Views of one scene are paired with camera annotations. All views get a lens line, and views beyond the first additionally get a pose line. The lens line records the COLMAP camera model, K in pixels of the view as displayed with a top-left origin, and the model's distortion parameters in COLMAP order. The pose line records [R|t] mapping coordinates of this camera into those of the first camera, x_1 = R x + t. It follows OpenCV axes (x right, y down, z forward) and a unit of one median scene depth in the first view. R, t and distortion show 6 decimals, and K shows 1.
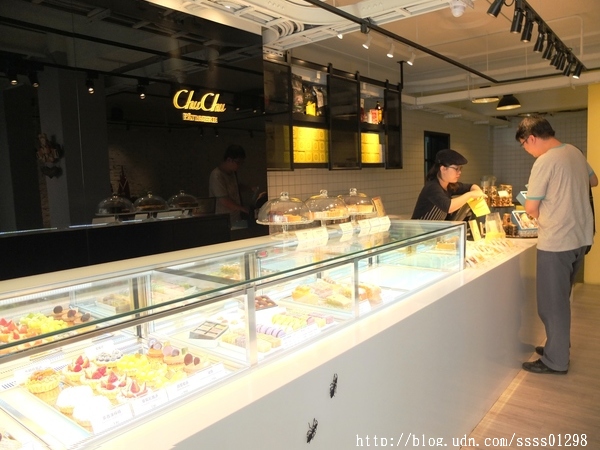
lens RADIAL K [[461.3, 0, 300.0], [0, 461.3, 225.0], [0, 0, 1]] dist [-0.040989, 0.050160]
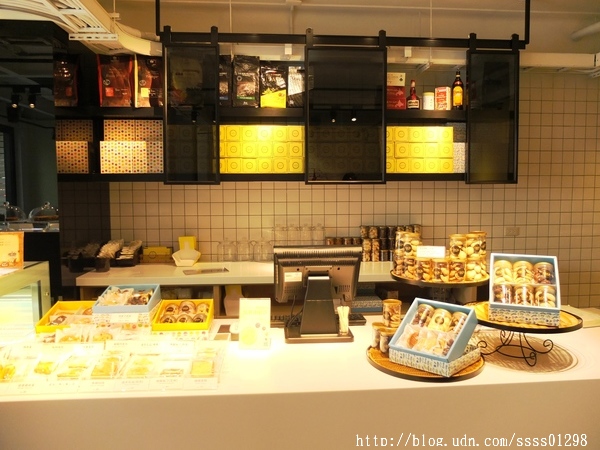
lens RADIAL K [[405.4, 0, 348.9], [0, 405.4, 224.1], [0, 0, 1]] dist [-0.032022, 0.068051]
pose [[0.693141, 0.092073, -0.714897, 0.751058], [-0.098010, 0.994636, 0.033073, -0.115181], [0.714107, 0.047143, 0.698447, 0.842826]]
